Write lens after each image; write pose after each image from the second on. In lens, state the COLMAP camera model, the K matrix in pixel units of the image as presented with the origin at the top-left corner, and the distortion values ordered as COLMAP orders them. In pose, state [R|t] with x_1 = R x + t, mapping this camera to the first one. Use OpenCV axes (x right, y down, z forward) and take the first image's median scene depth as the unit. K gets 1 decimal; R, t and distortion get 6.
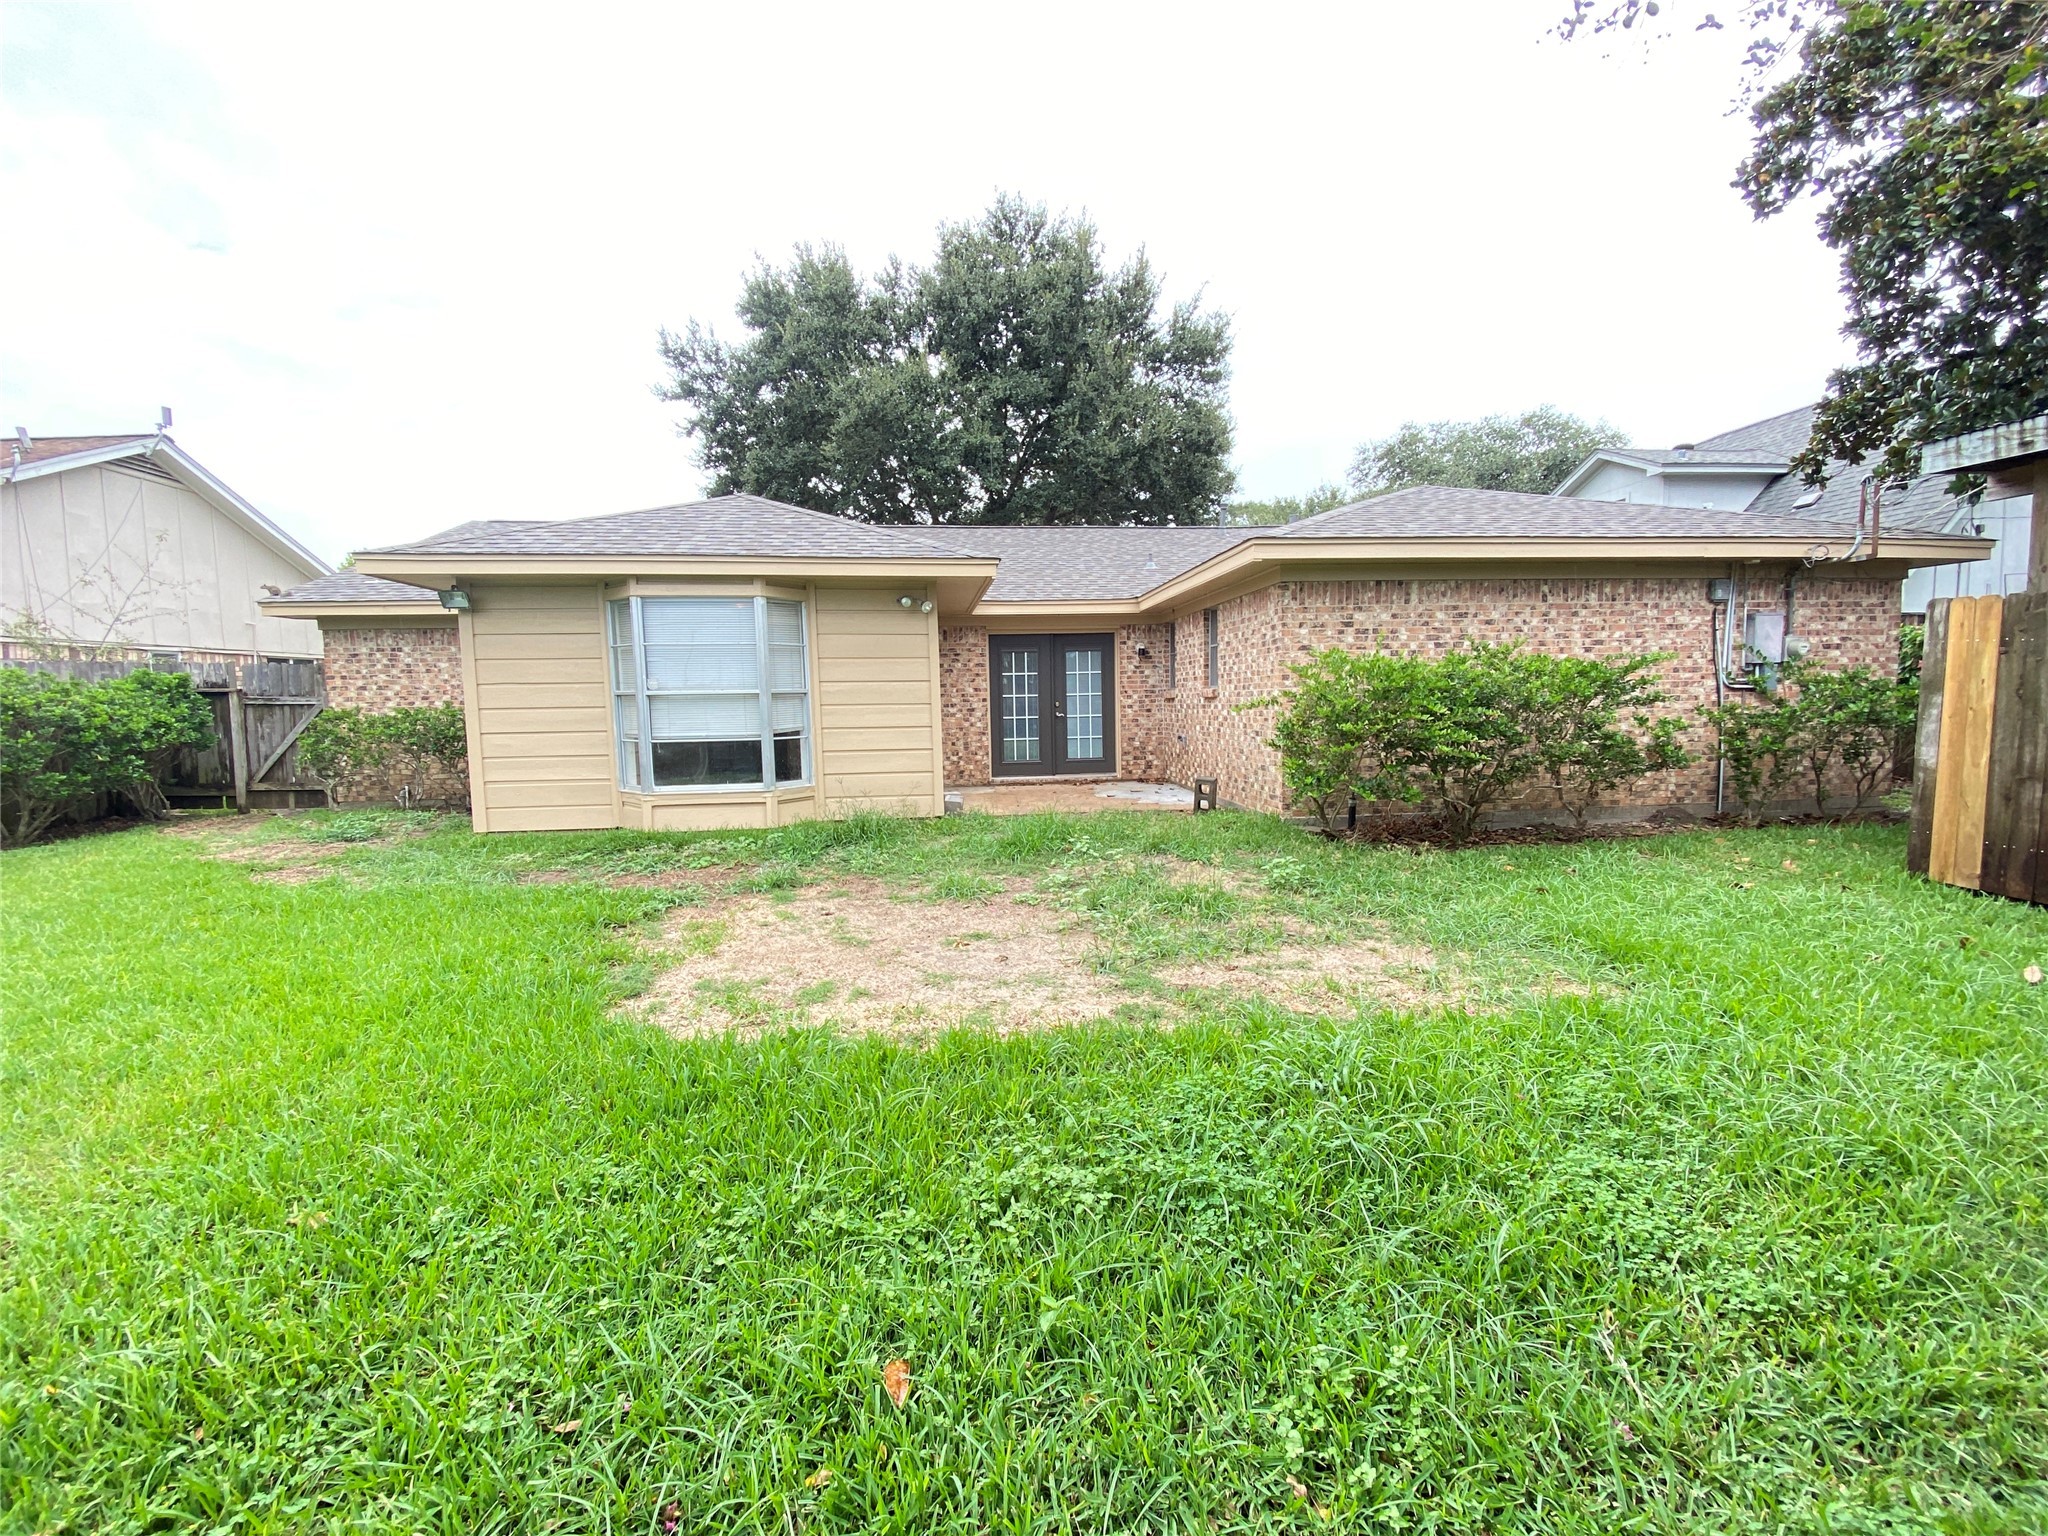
lens RADIAL K [[825.1, 0, 1029.0], [0, 825.1, 765.9], [0, 0, 1]] dist [0.013353, -0.016350]
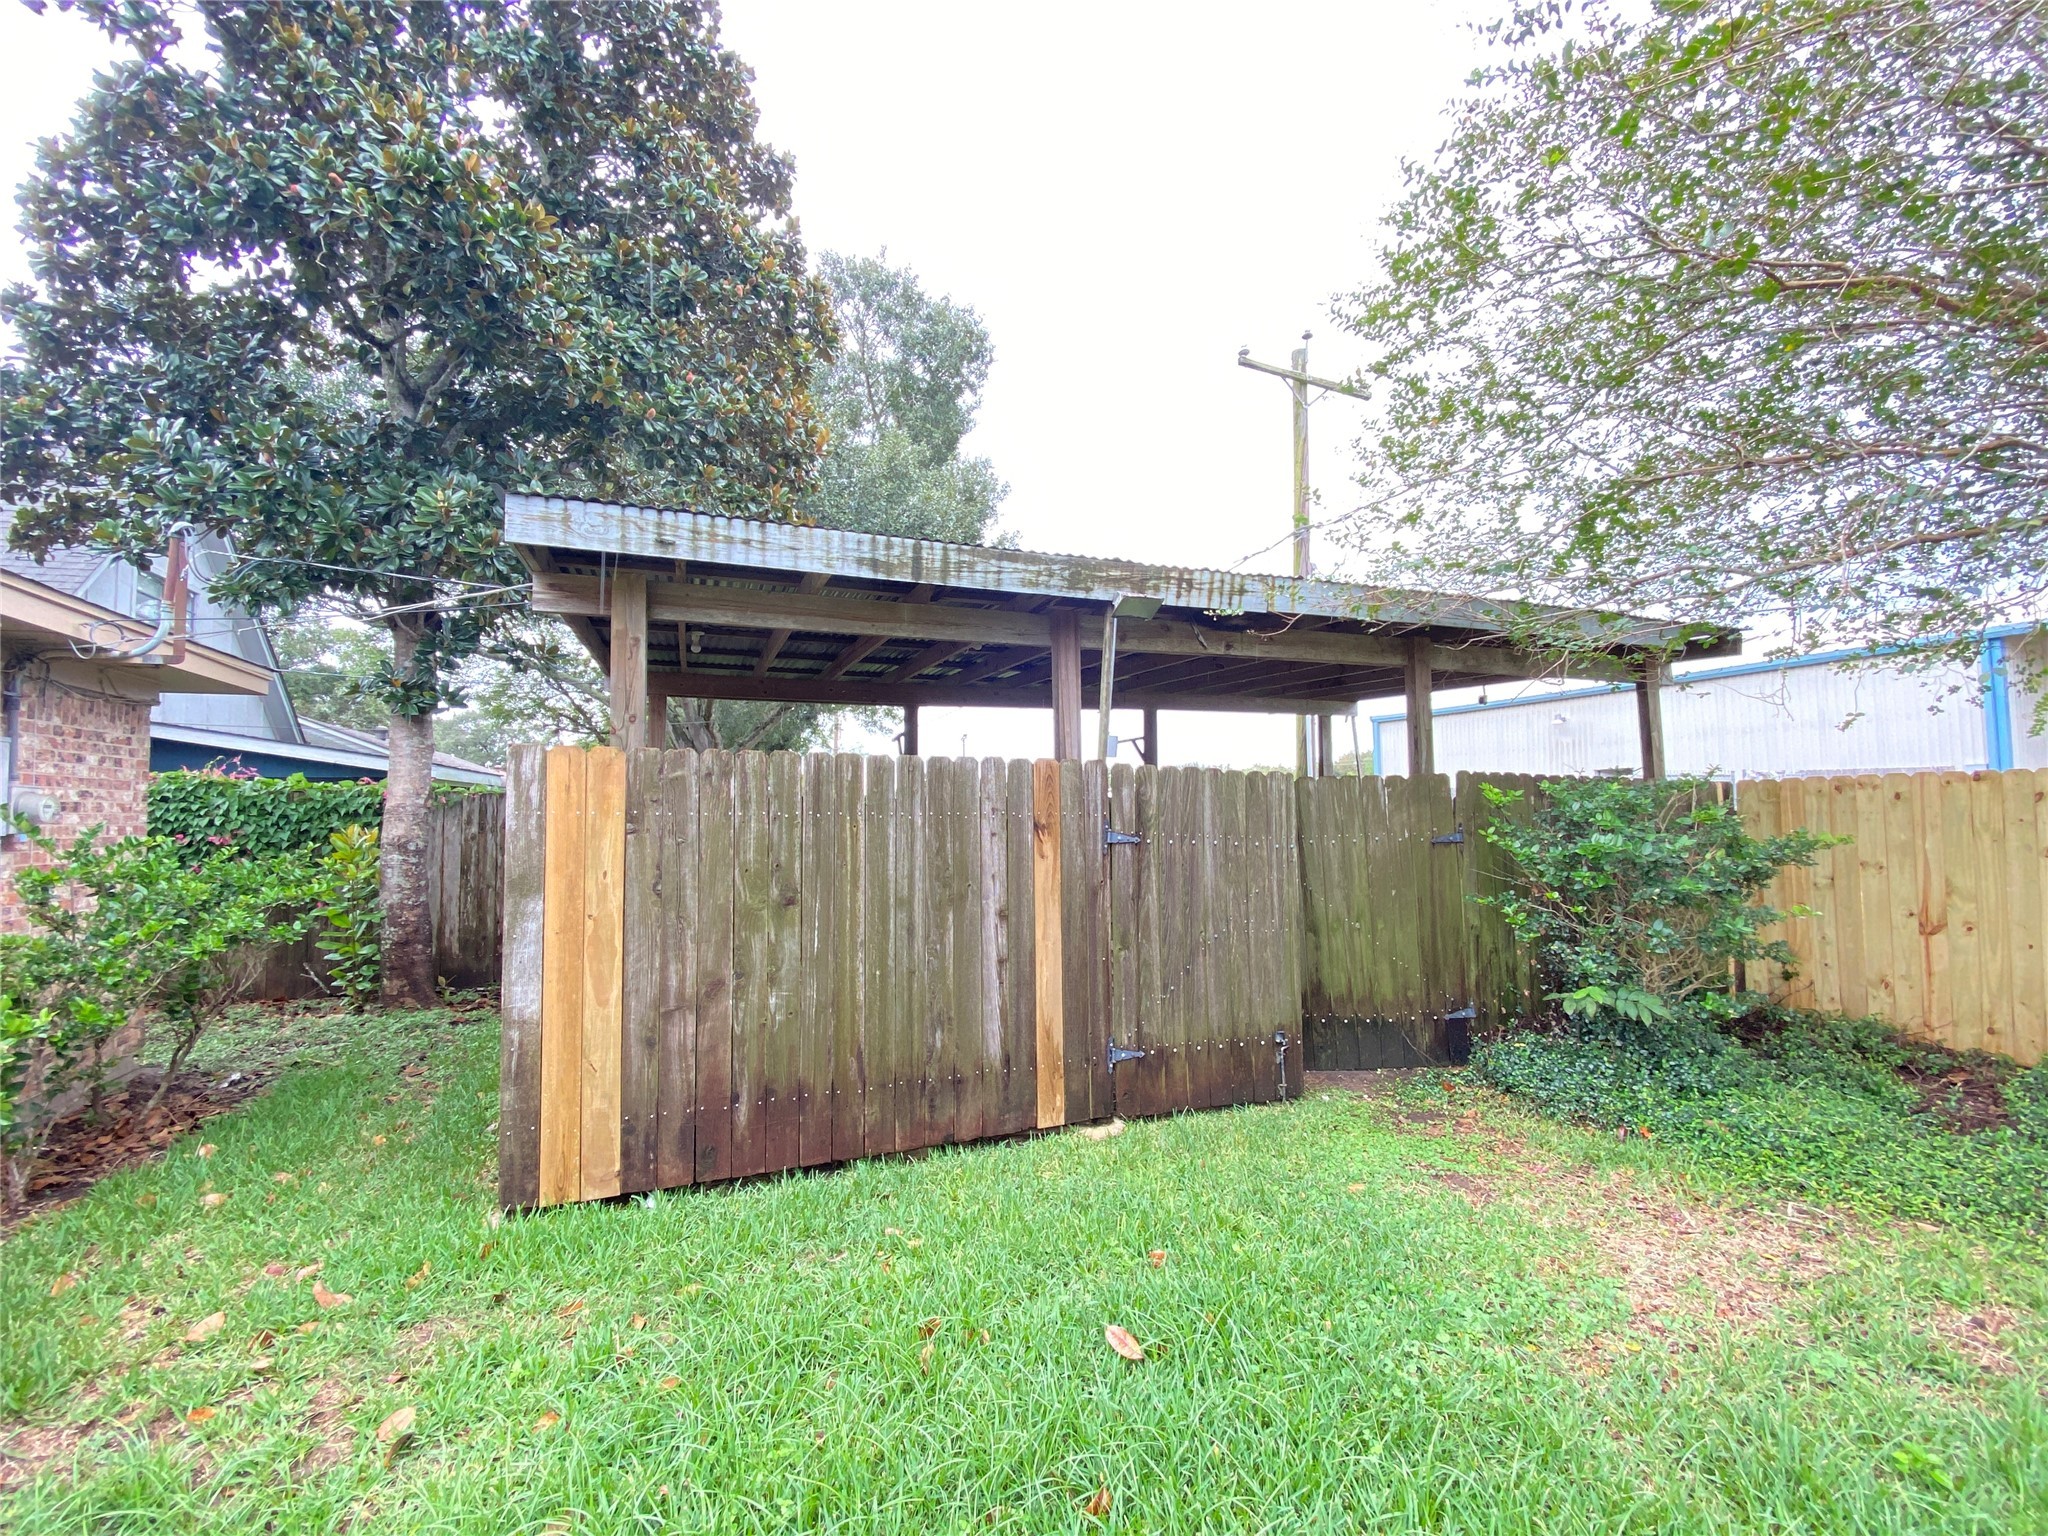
lens RADIAL K [[825.1, 0, 1029.0], [0, 825.1, 765.9], [0, 0, 1]] dist [0.013353, -0.016350]
pose [[-0.275152, 0.075974, 0.958394, 0.408505], [0.107345, 0.993067, -0.047905, -0.118543], [-0.955389, 0.089698, -0.281400, 0.825147]]
